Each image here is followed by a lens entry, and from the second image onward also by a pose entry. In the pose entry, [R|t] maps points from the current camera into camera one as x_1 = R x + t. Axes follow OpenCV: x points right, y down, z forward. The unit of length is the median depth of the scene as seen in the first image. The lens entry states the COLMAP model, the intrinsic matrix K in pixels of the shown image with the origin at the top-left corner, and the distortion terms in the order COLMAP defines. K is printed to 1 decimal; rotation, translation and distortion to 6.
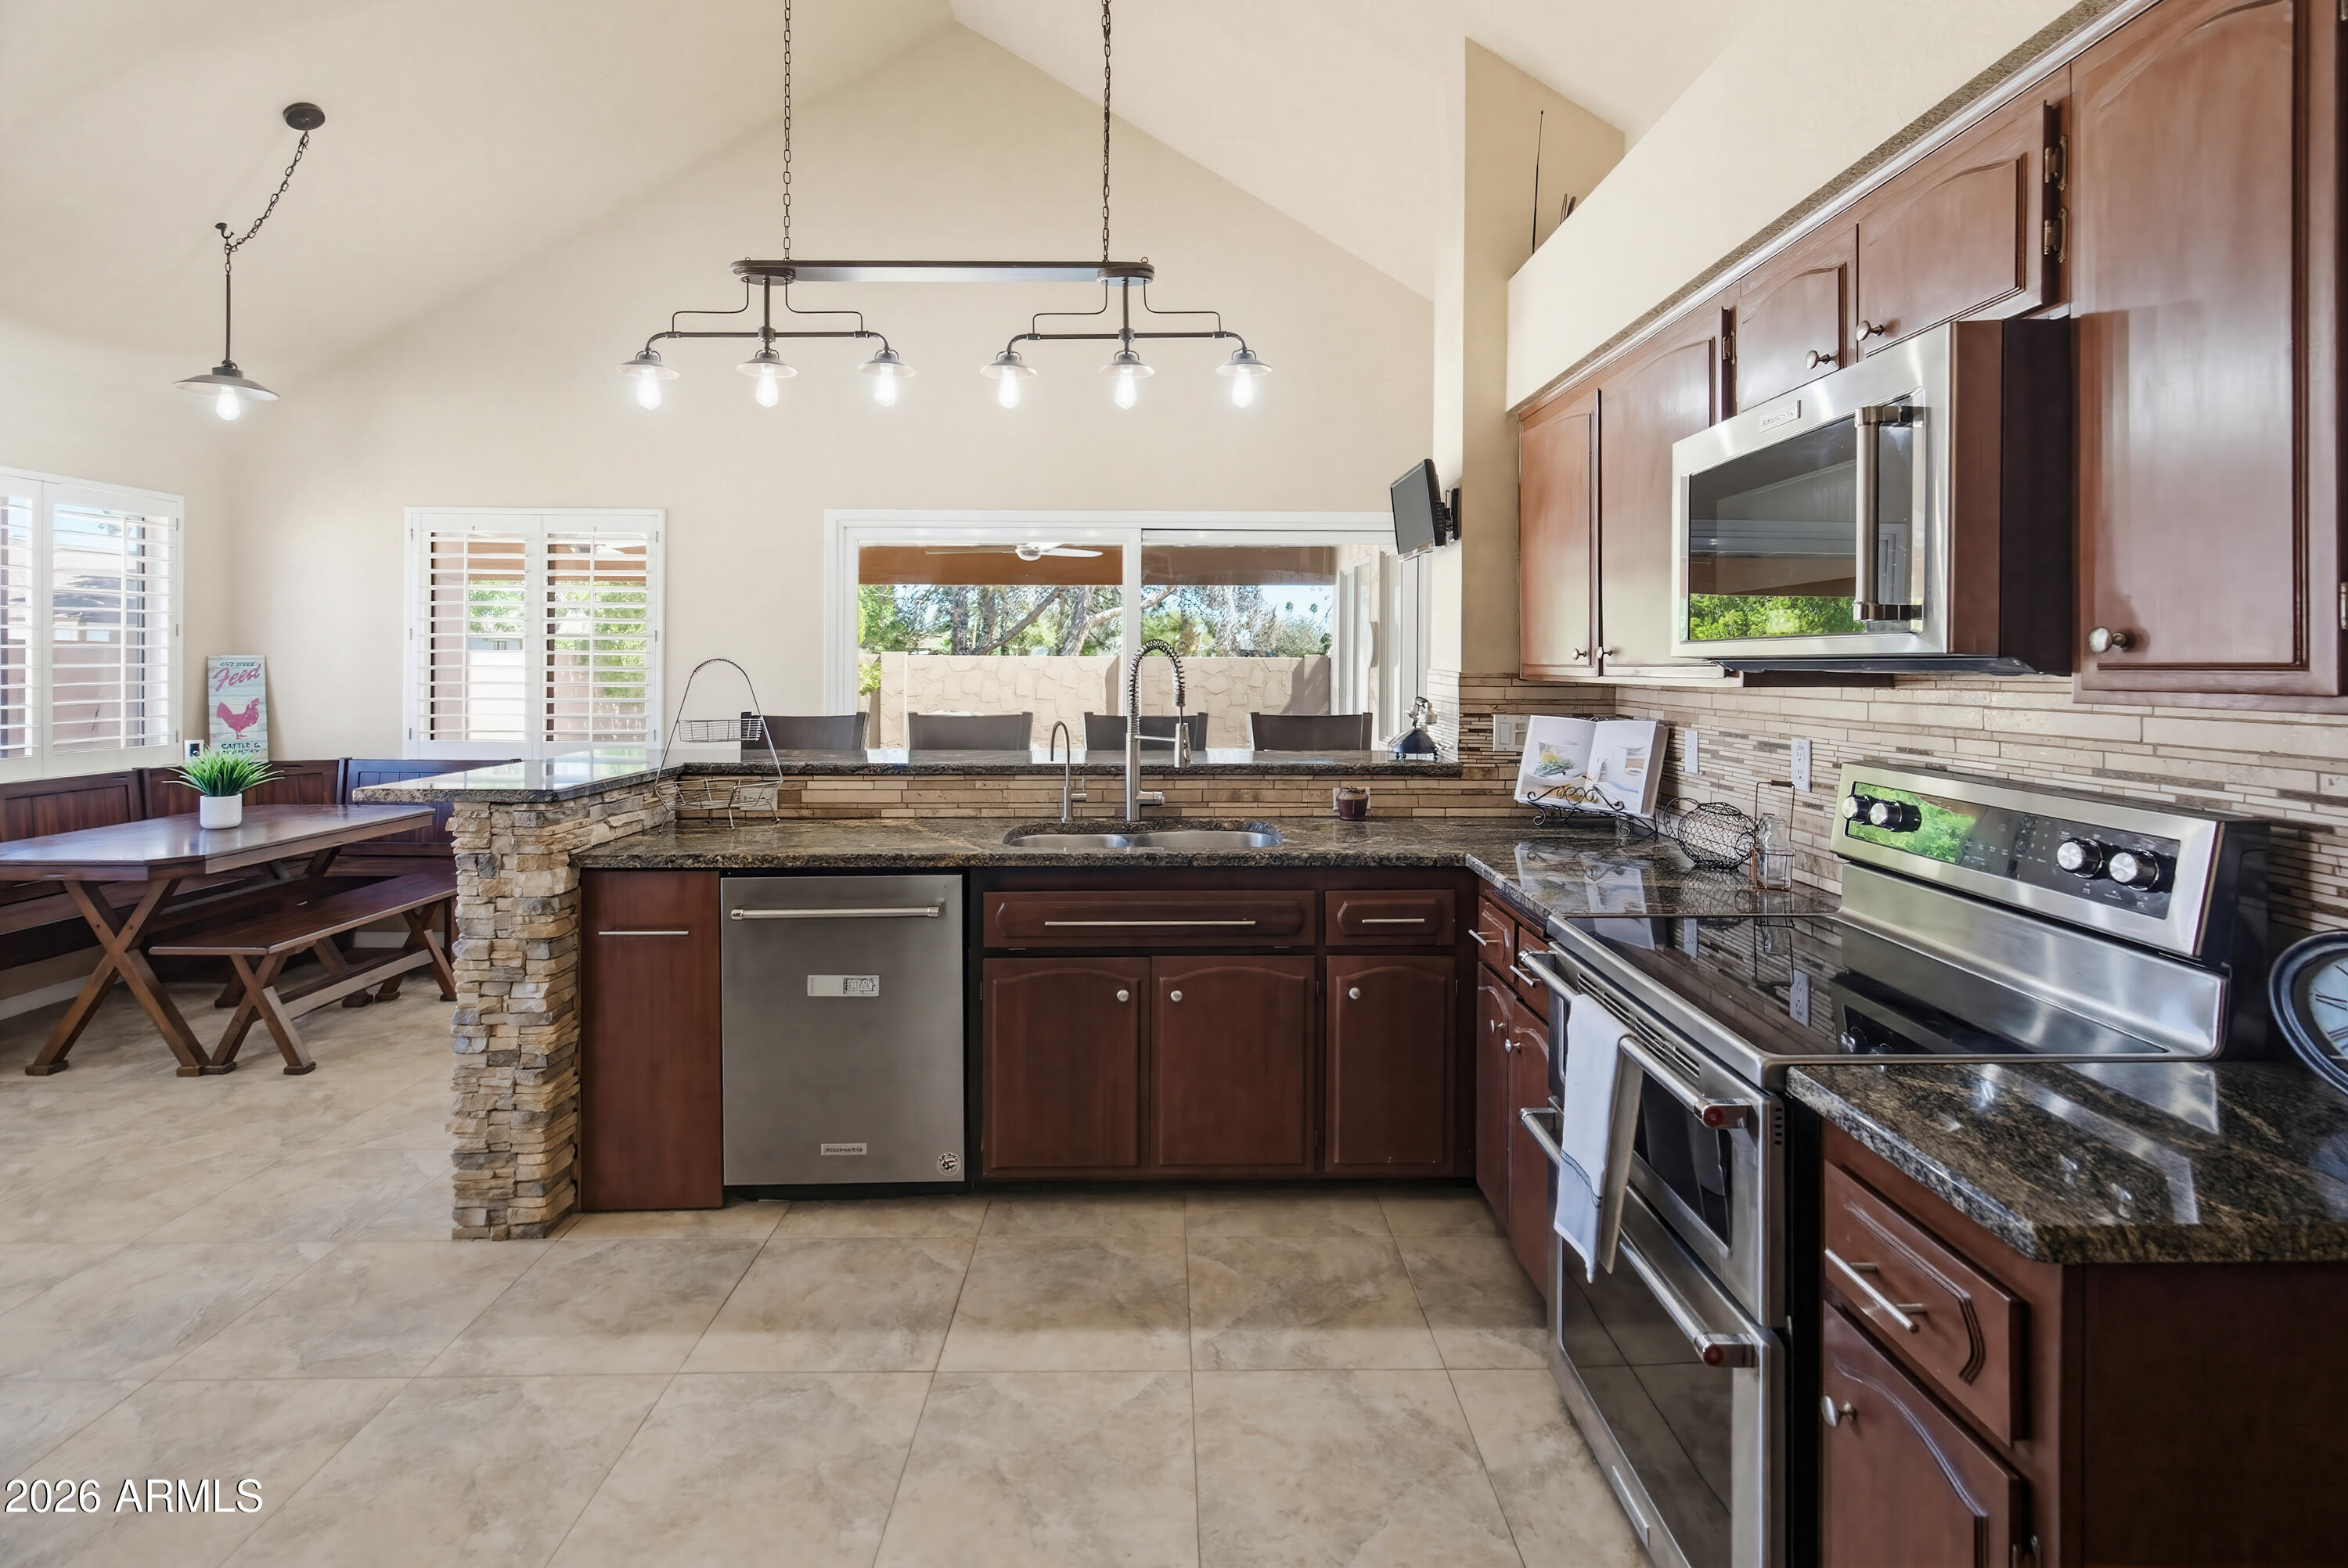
lens RADIAL K [[1098.7, 0, 1174.4], [0, 1098.7, 654.3], [0, 0, 1]] dist [-0.005221, 0.002319]
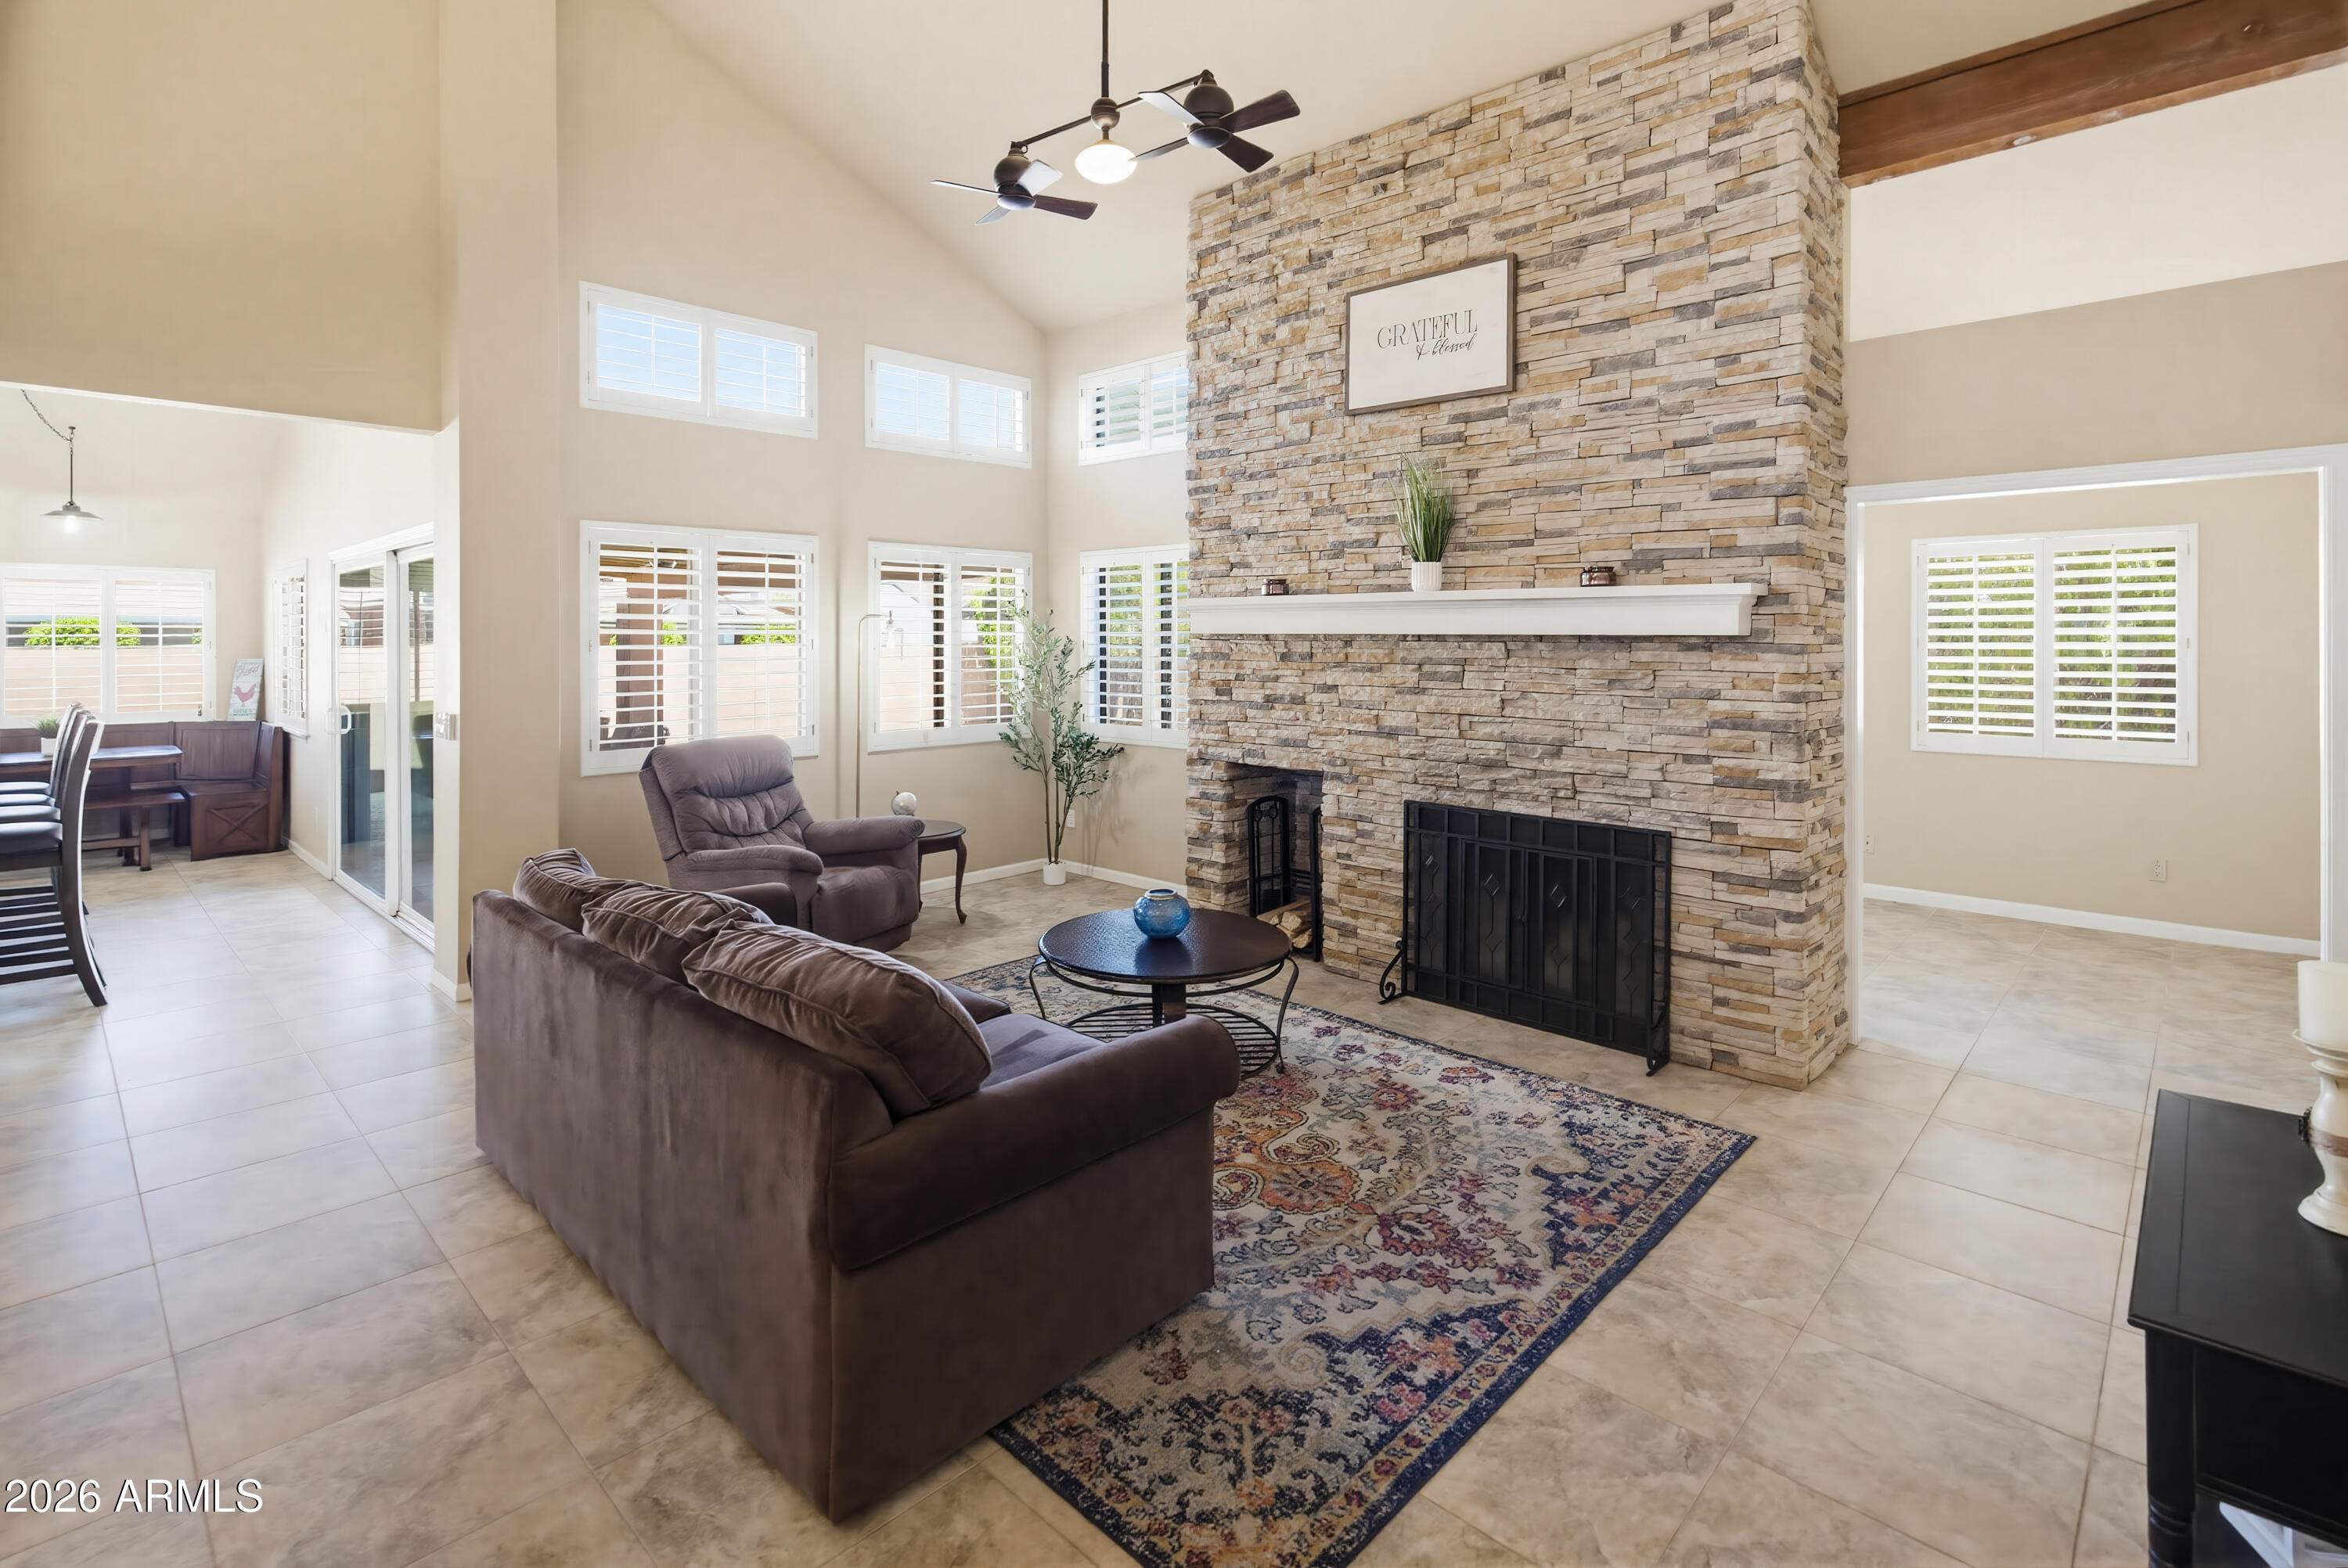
lens RADIAL K [[1098.7, 0, 1198.2], [0, 1098.7, 644.8], [0, 0, 1]] dist [-0.005221, 0.002319]
pose [[0.724253, -0.002540, -0.689530, 2.677565], [0.009949, 0.999928, 0.006766, -0.032006], [0.689463, -0.011760, 0.724226, 1.468919]]
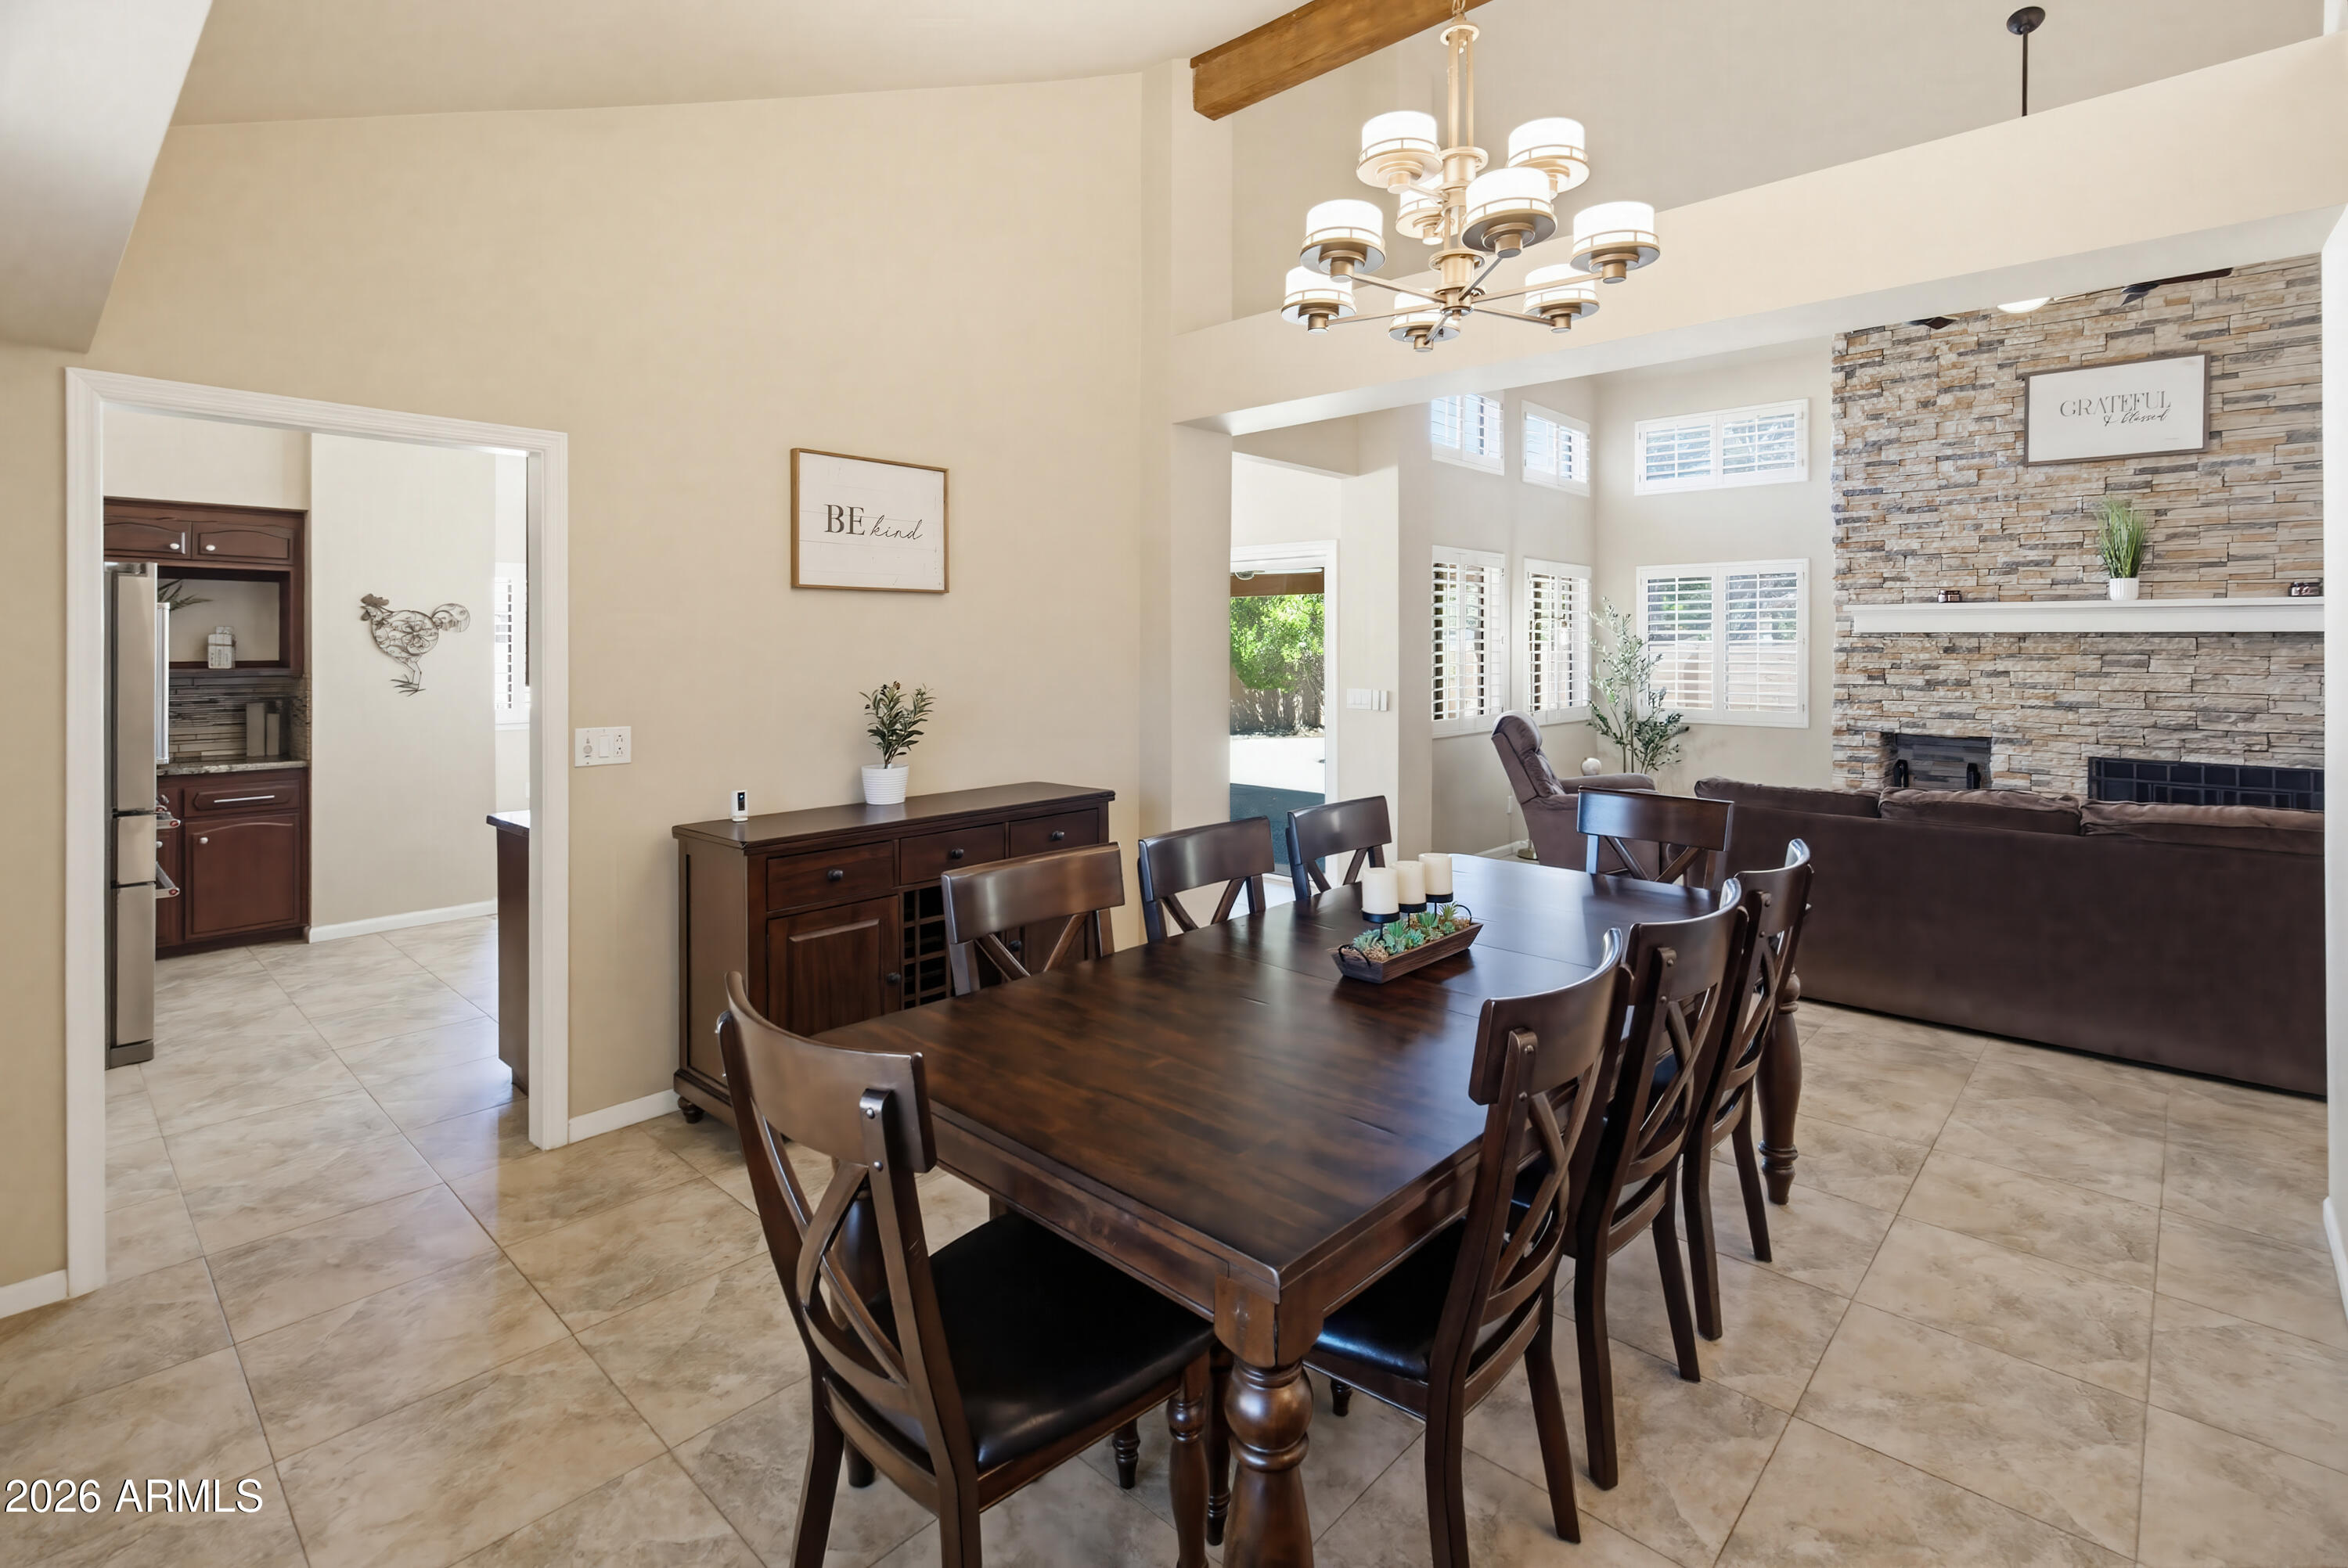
lens RADIAL K [[1098.7, 0, 1204.0], [0, 1098.7, 651.3], [0, 0, 1]] dist [-0.005221, 0.002319]
pose [[0.729327, -0.001973, -0.684162, 1.933025], [0.015952, 0.999773, 0.014122, -0.055582], [0.683979, -0.021213, 0.729193, -0.014555]]
